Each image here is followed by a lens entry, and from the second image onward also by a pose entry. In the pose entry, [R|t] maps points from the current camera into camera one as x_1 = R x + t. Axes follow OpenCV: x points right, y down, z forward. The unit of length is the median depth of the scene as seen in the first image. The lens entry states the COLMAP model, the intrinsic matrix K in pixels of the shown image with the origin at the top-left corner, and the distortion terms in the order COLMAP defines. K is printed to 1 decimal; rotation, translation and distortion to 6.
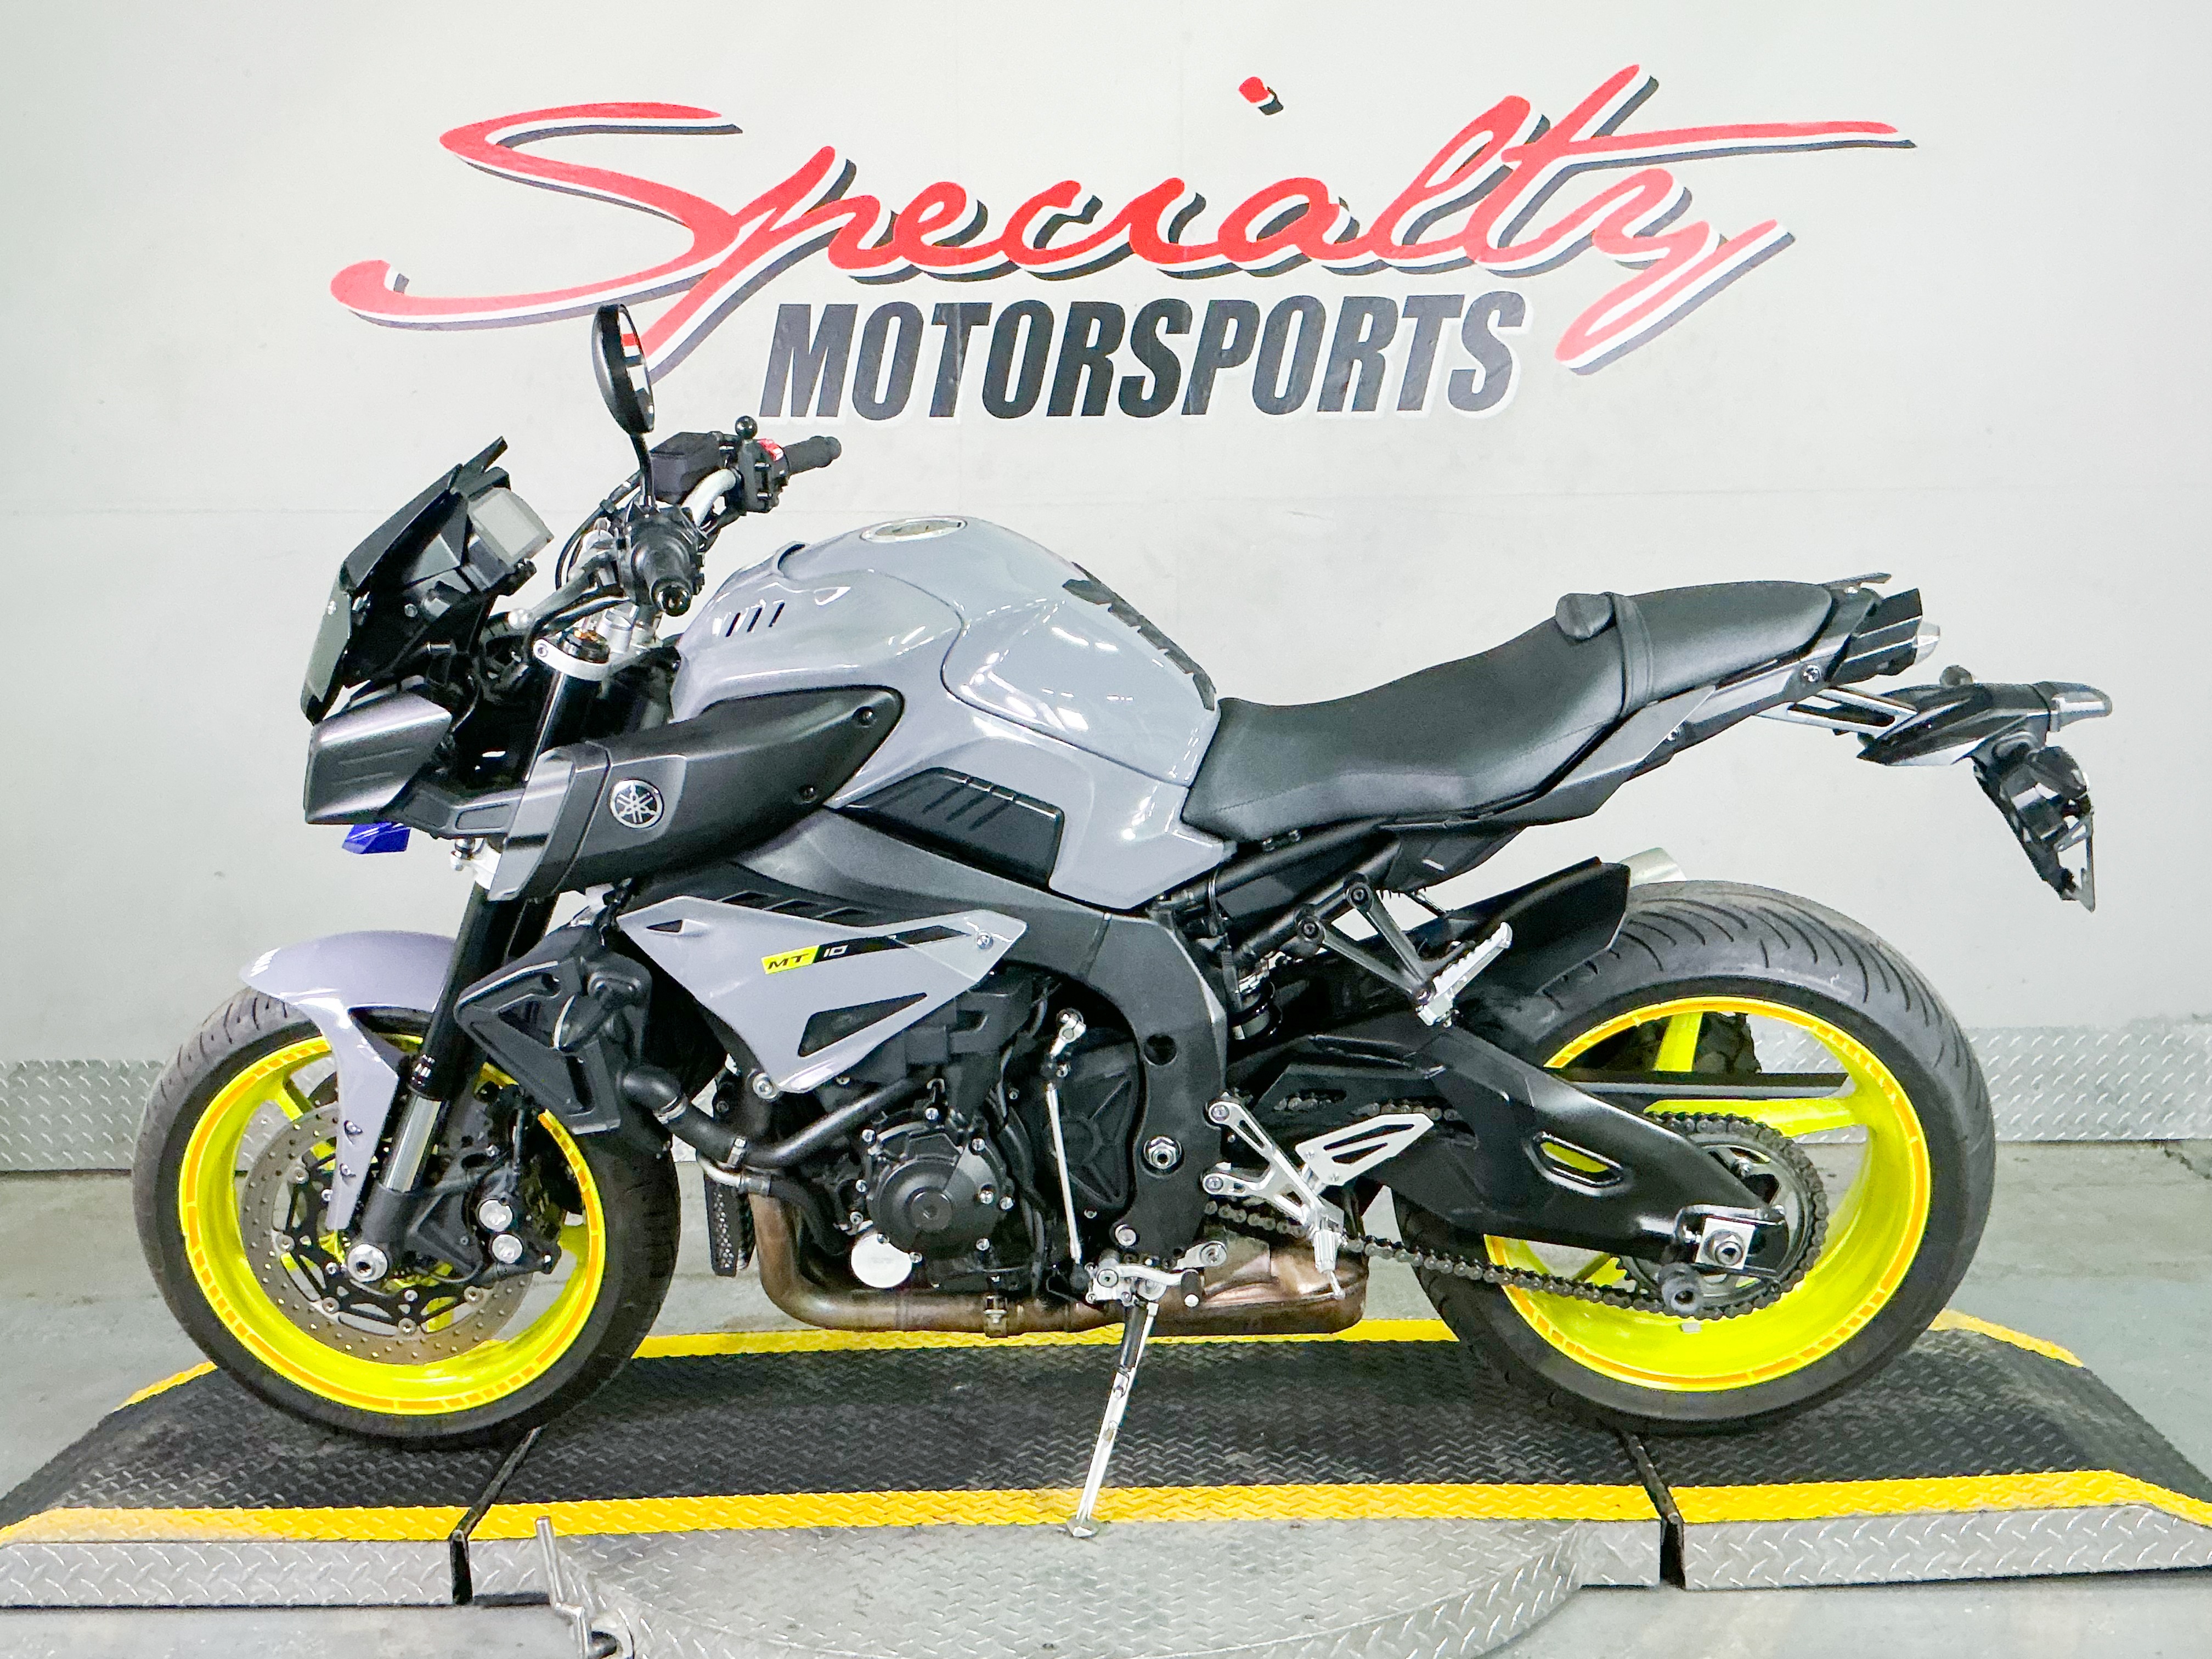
lens RADIAL K [[2280.8, 0, 1106.0], [0, 2280.8, 829.5], [0, 0, 1]] dist [0.172412, -0.383370]
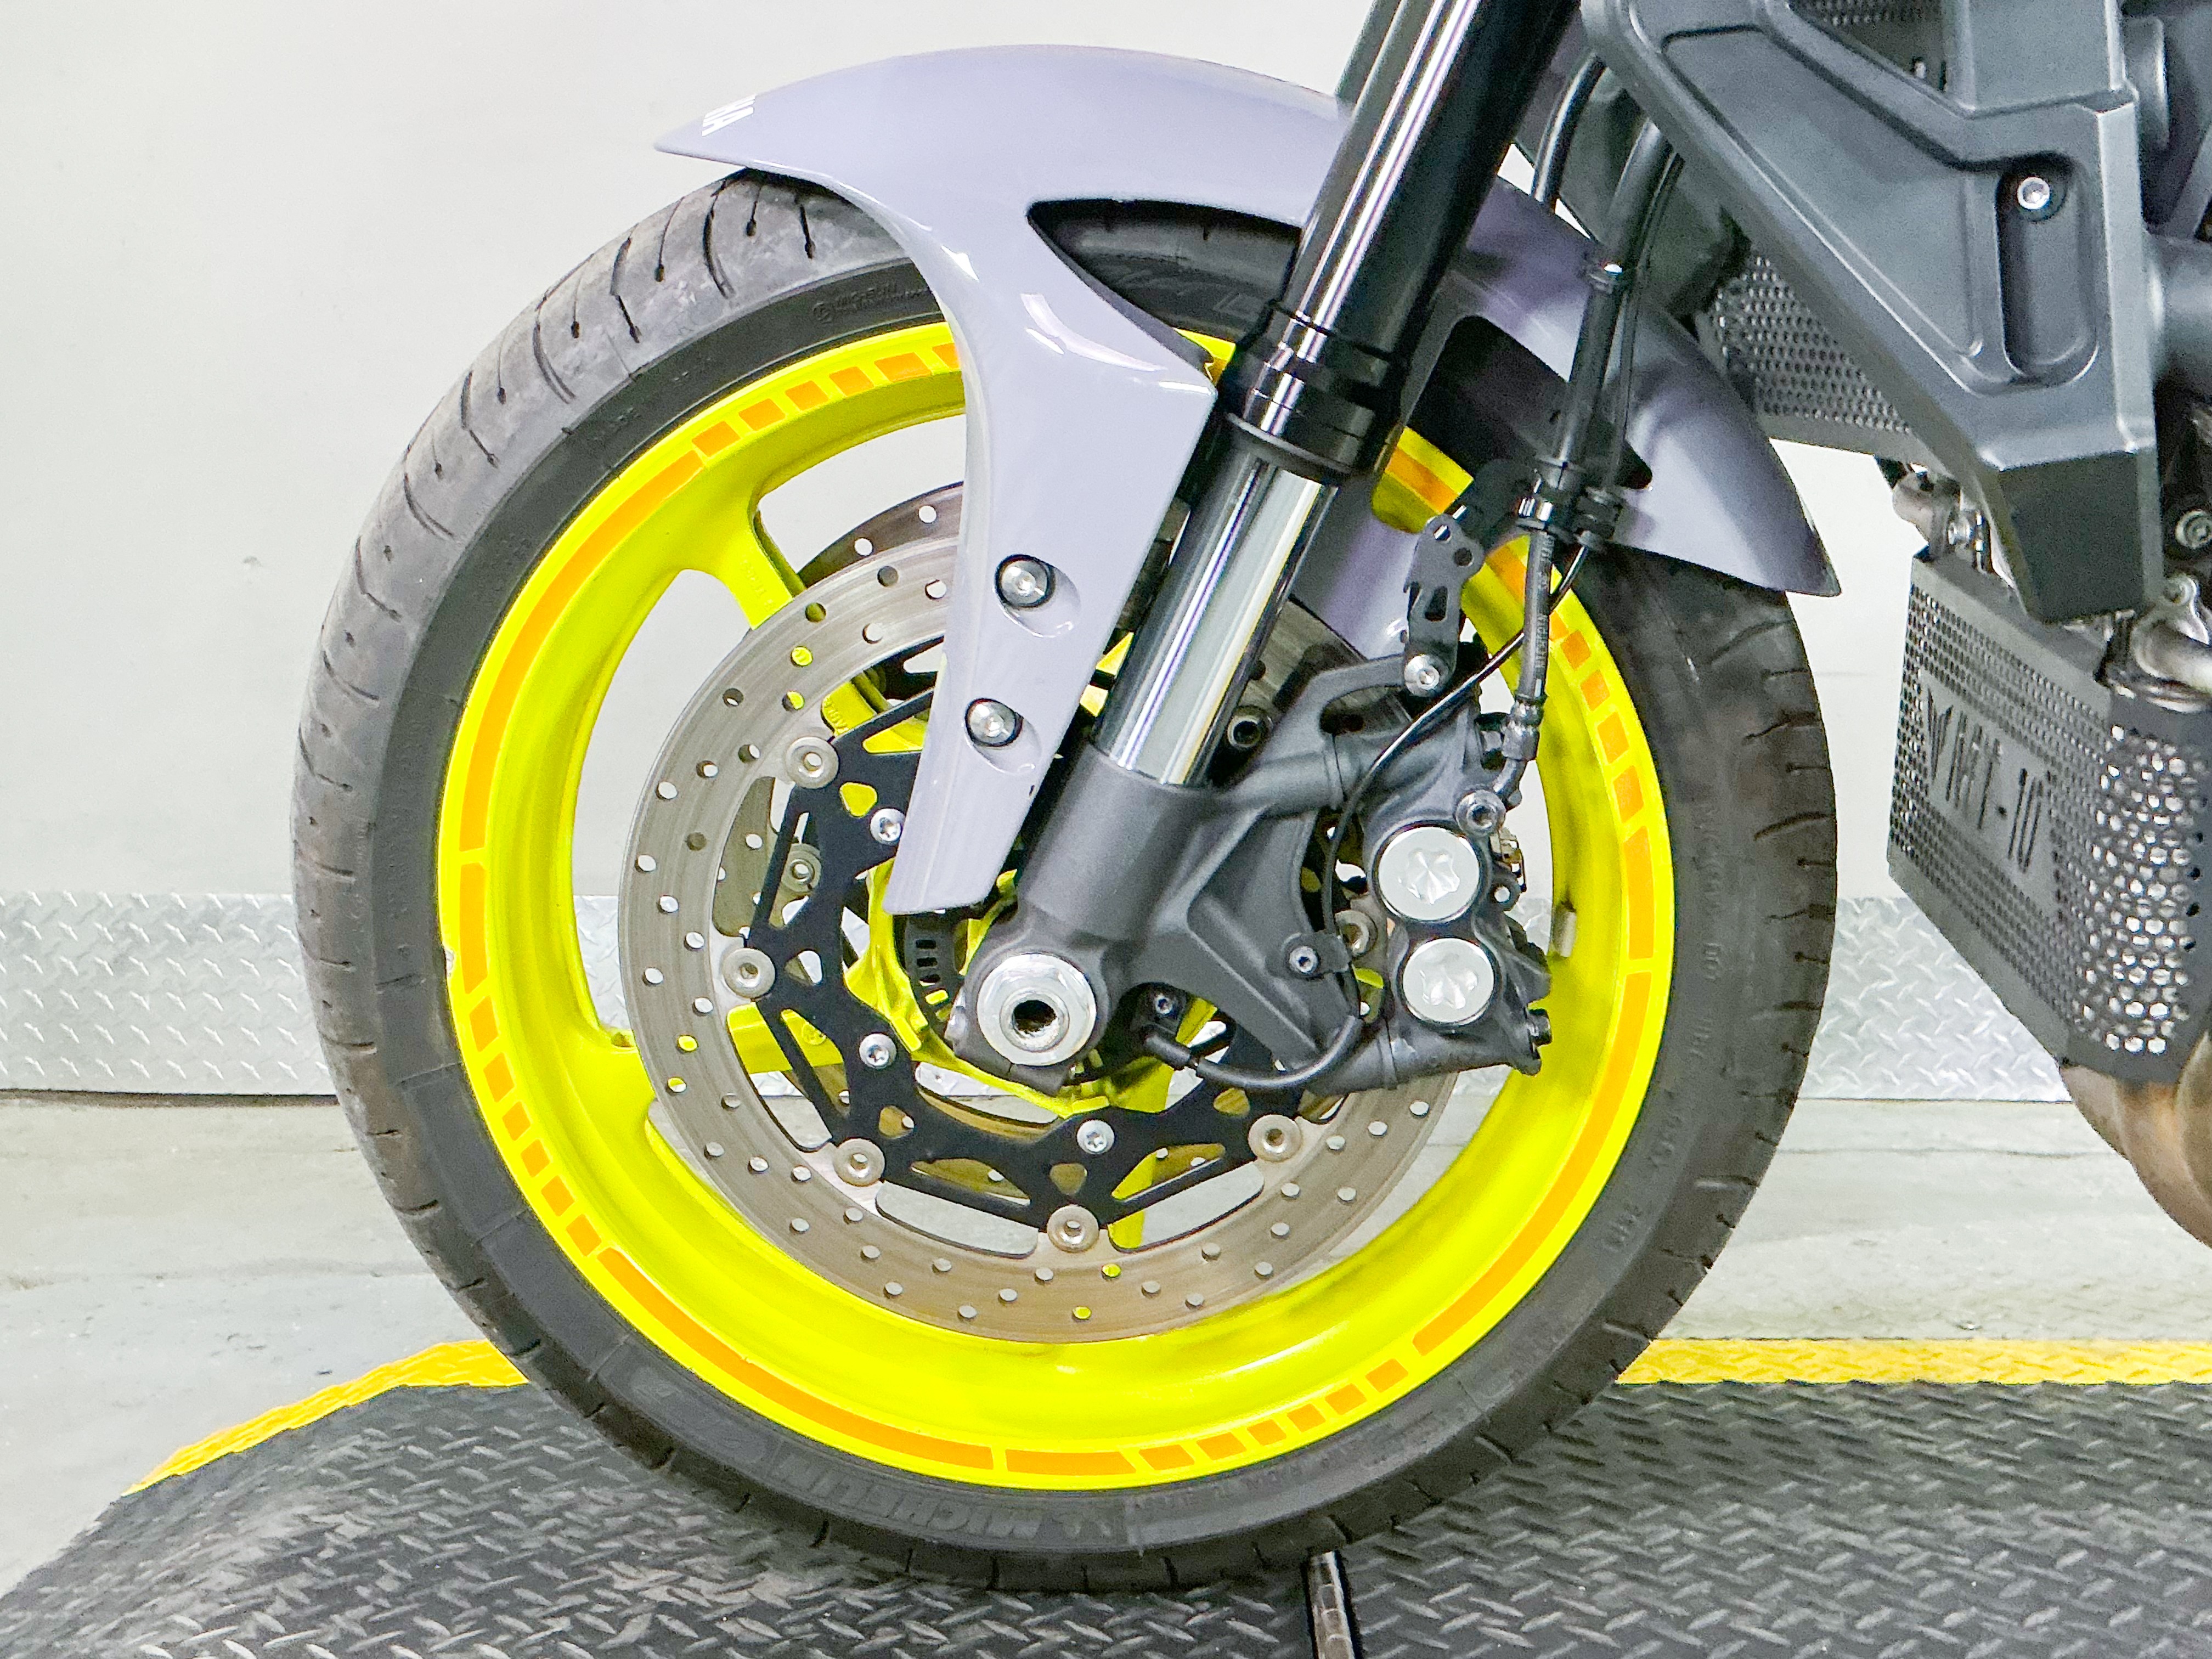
lens RADIAL K [[2565.7, 0, 1106.0], [0, 2565.7, 829.5], [0, 0, 1]] dist [0.093971, -0.001327]
pose [[0.999647, 0.022740, 0.013729, -0.316917], [-0.022249, 0.999141, -0.034972, 0.175170], [-0.014512, 0.034654, 0.999294, 0.638176]]
